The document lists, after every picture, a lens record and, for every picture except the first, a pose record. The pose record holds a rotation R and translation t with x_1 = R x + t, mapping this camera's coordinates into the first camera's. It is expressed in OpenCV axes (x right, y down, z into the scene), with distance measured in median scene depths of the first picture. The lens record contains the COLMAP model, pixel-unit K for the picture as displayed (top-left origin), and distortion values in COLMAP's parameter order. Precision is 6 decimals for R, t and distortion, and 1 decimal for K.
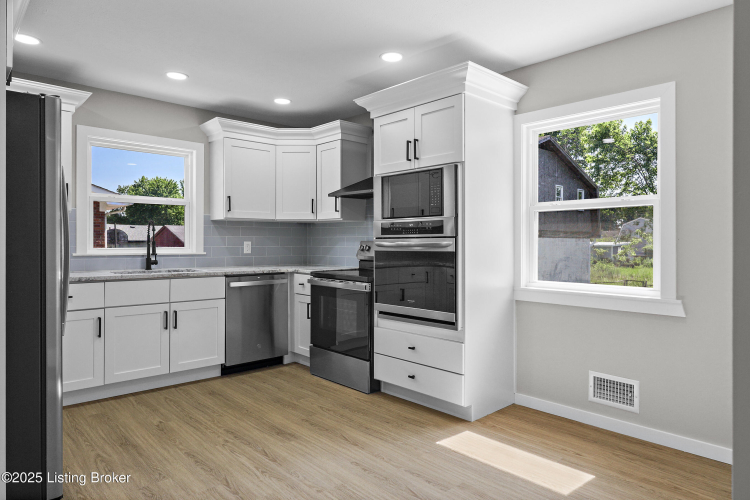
lens RADIAL K [[447.3, 0, 376.9], [0, 447.3, 245.4], [0, 0, 1]] dist [-0.006426, -0.002040]
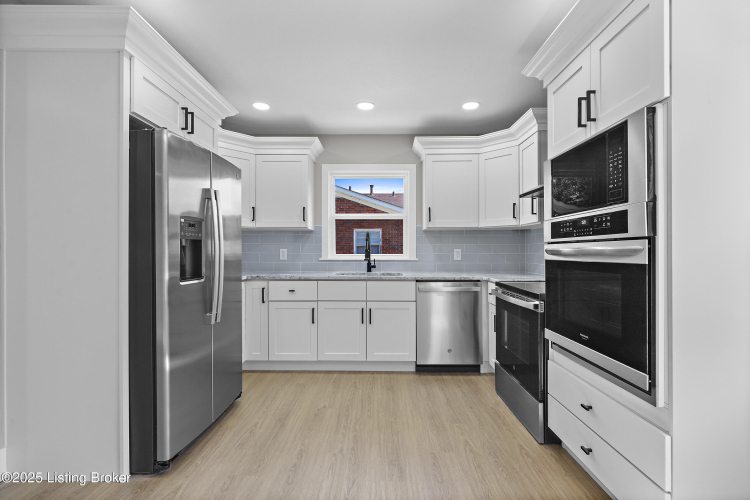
lens RADIAL K [[336.4, 0, 387.5], [0, 336.4, 251.3], [0, 0, 1]] dist [-0.006265, 0.000064]
pose [[0.734504, -0.000573, -0.678605, 0.181808], [-0.002829, 0.999988, -0.003906, 0.000487], [0.678599, 0.004789, 0.734493, 0.393336]]
